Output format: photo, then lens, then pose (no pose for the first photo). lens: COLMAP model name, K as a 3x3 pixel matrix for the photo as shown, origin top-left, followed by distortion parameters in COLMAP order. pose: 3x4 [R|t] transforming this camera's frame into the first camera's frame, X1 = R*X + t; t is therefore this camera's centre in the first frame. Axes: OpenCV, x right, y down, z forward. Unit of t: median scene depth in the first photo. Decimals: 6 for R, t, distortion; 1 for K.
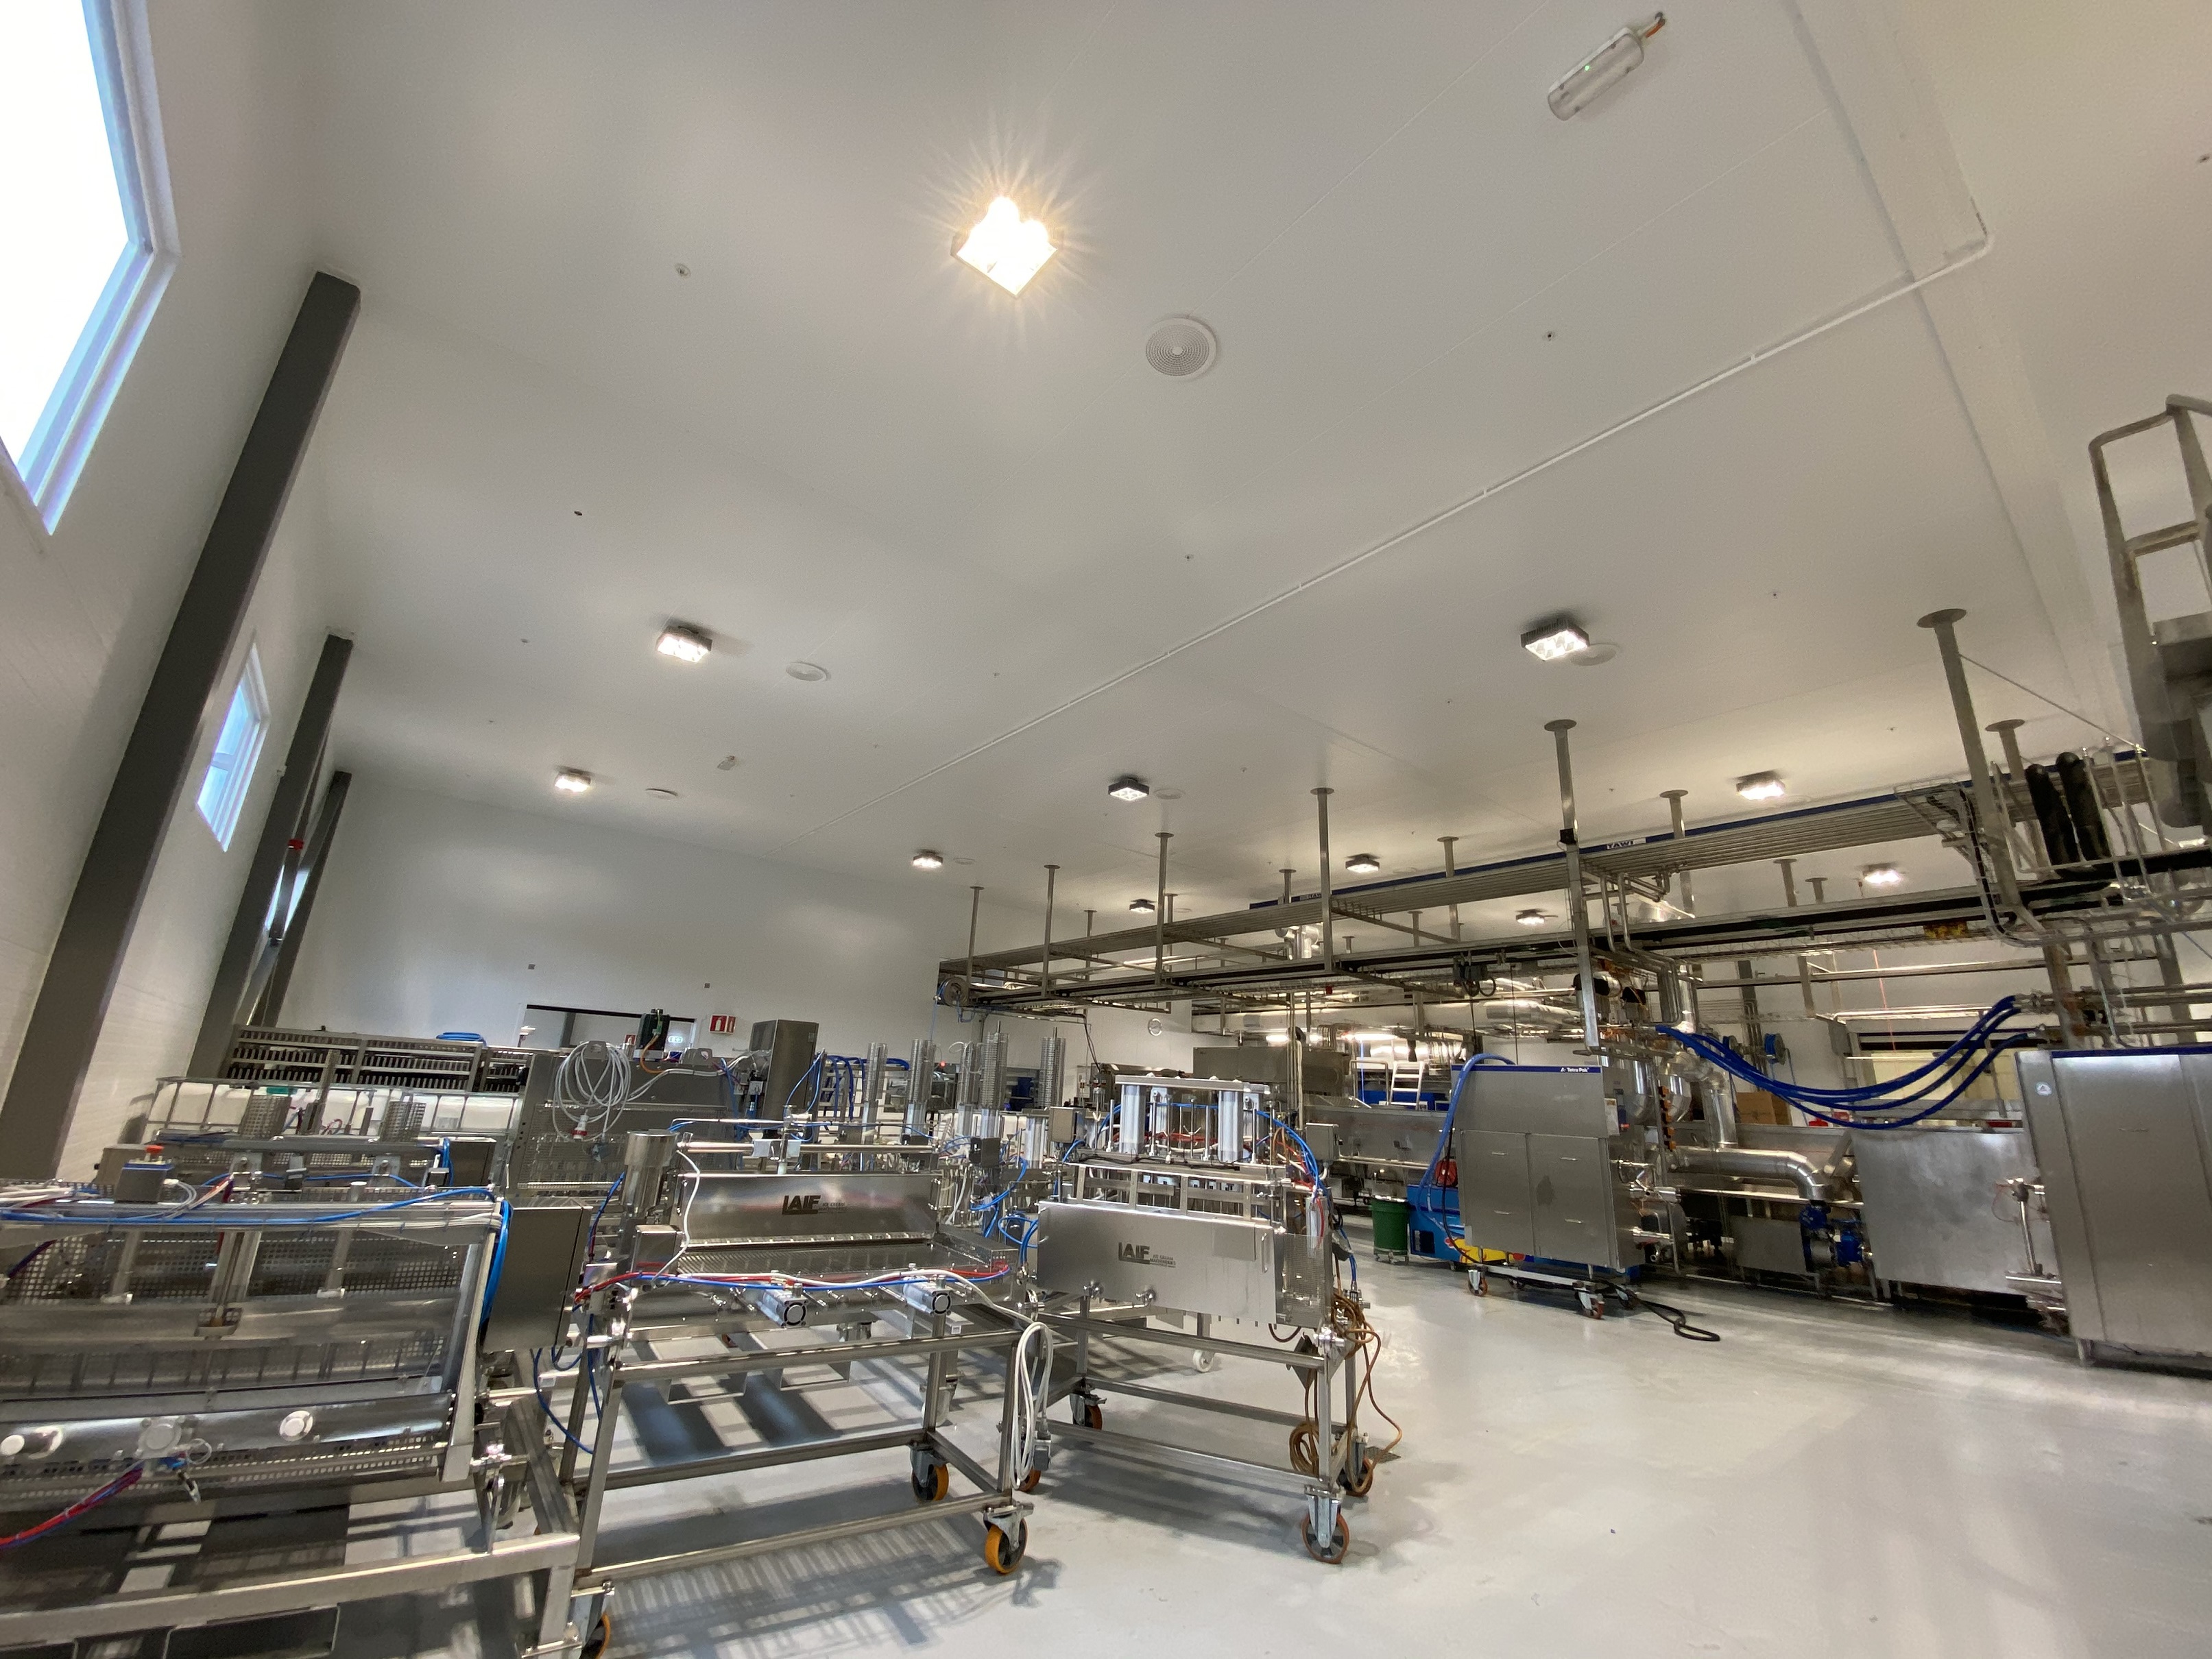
lens RADIAL K [[893.7, 0, 1106.0], [0, 893.7, 829.5], [0, 0, 1]] dist [0.050138, -0.045406]
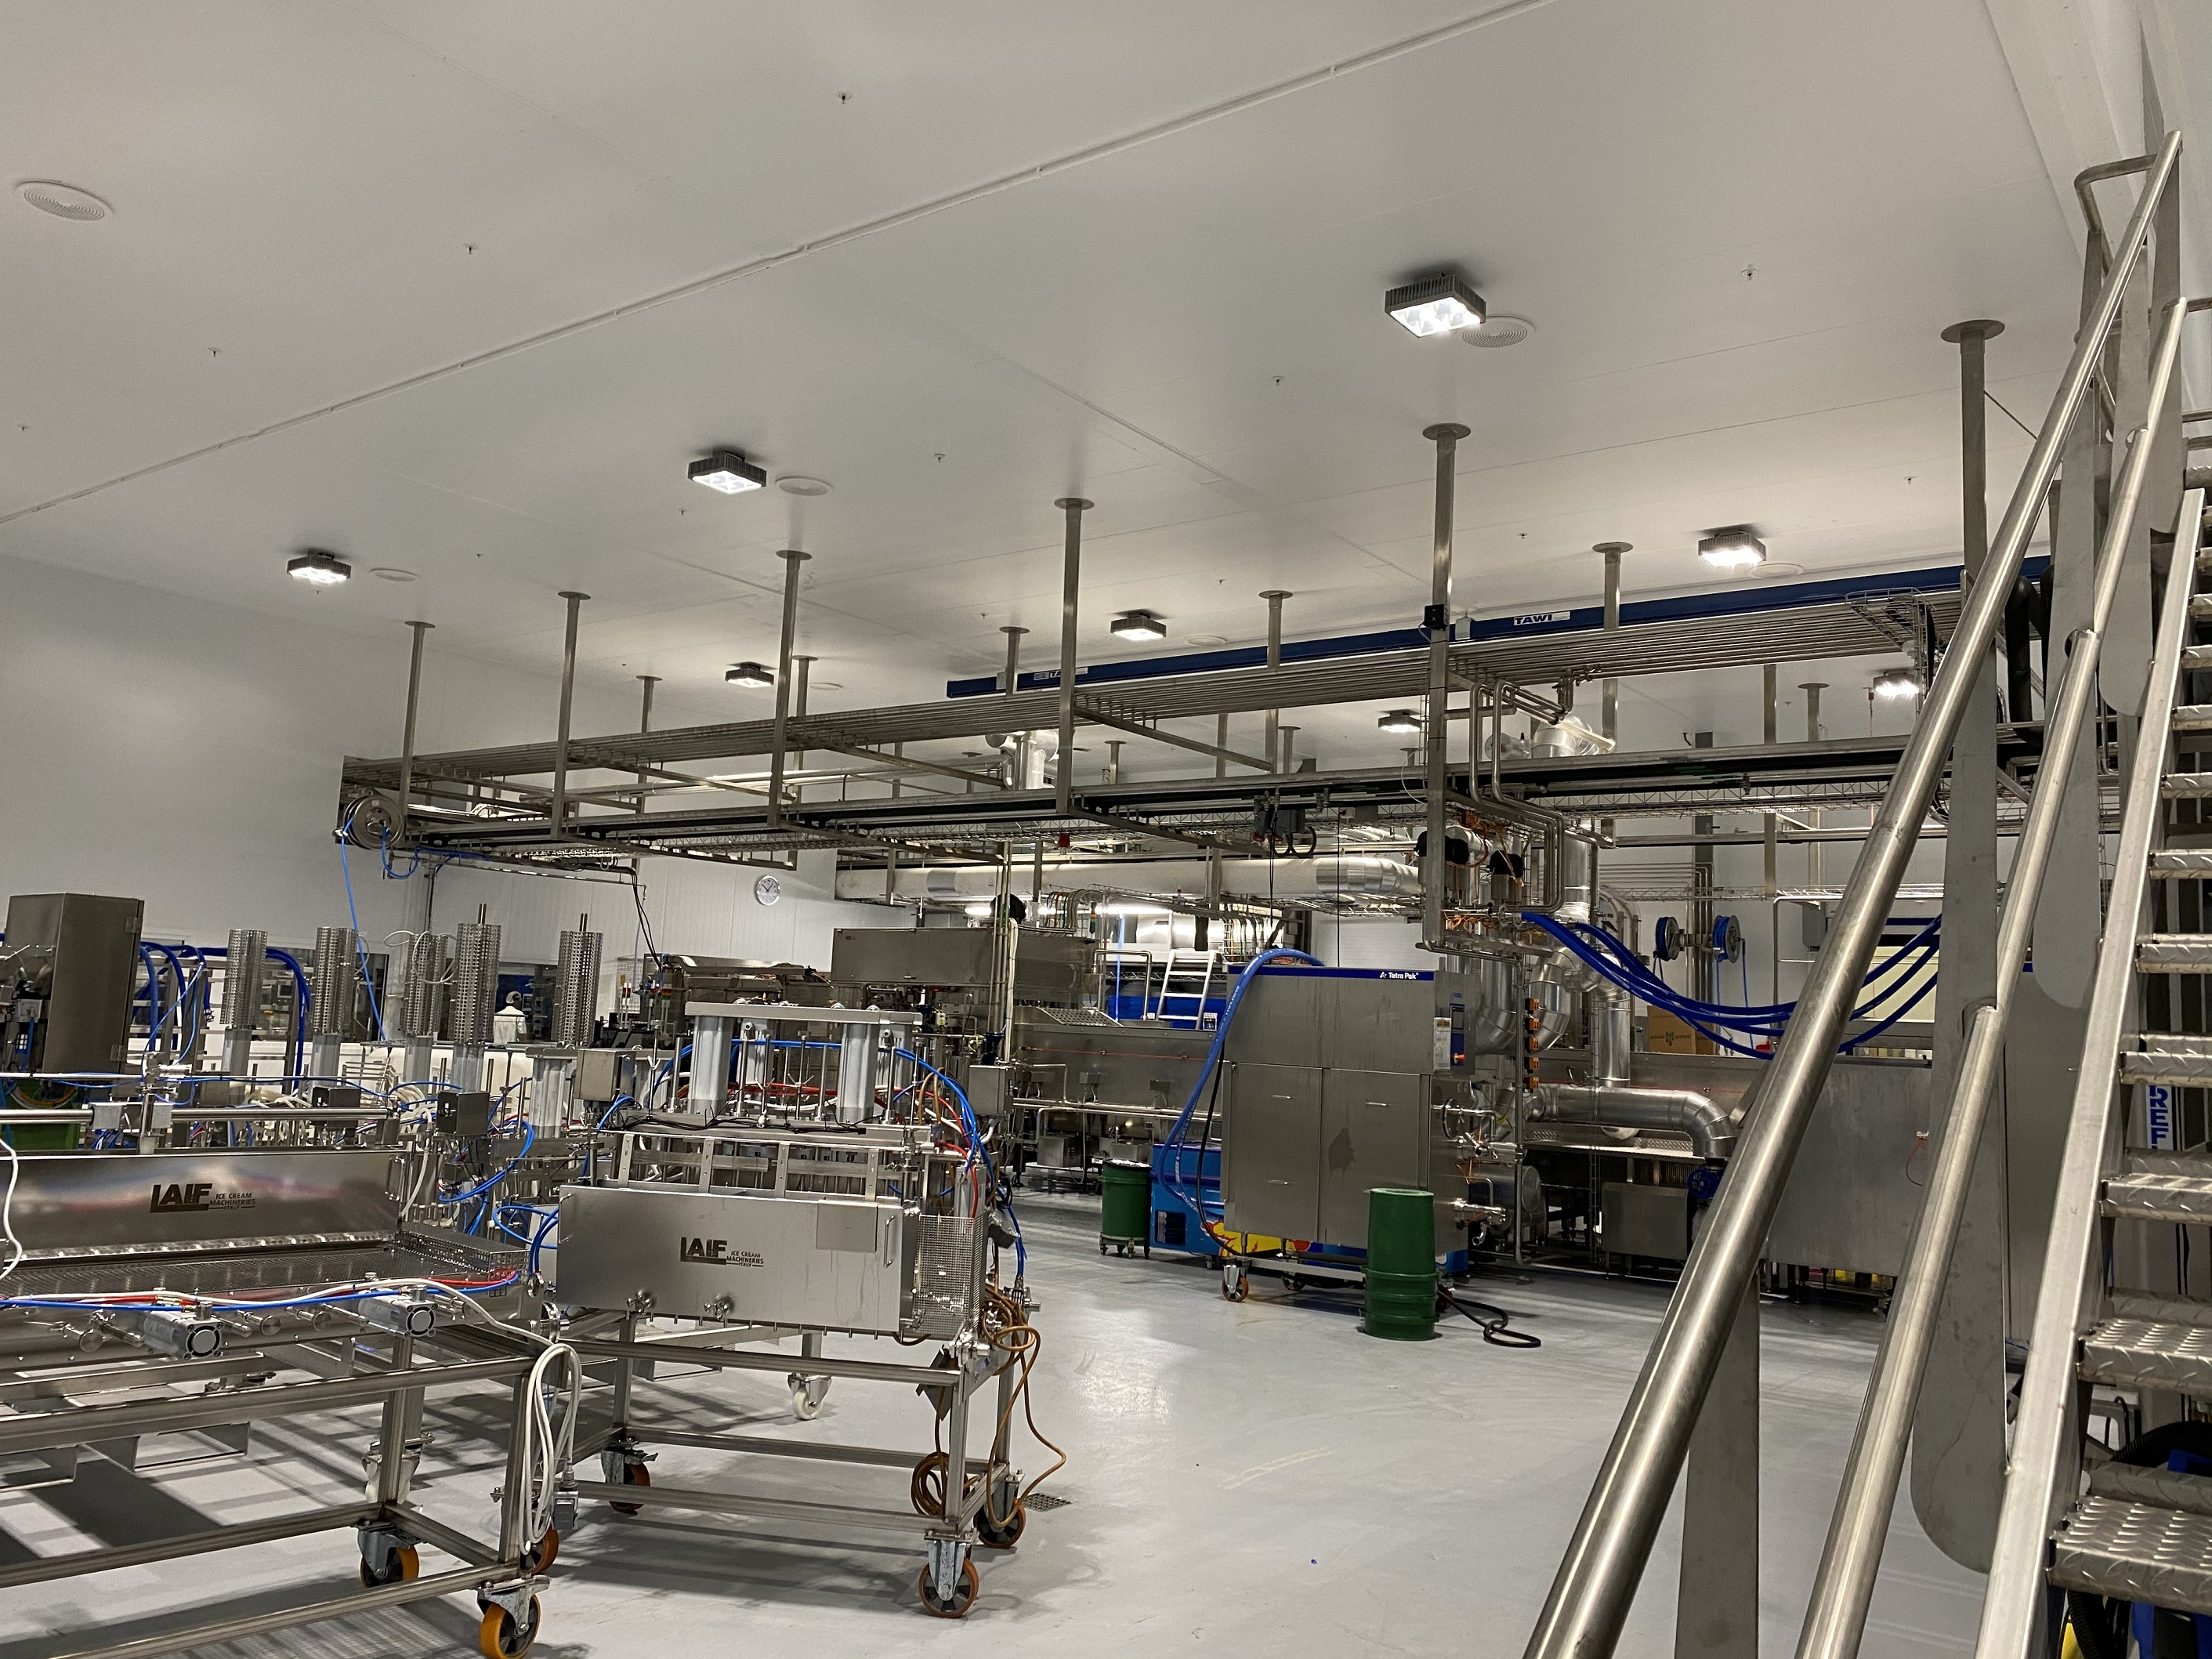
lens RADIAL K [[1709.0, 0, 1106.0], [0, 1709.0, 829.5], [0, 0, 1]] dist [0.124043, -0.246574]
pose [[0.969976, 0.024461, 0.241968, 0.000738], [-0.069317, 0.981468, 0.178652, -0.057445], [-0.233114, -0.190060, 0.953695, -0.148872]]
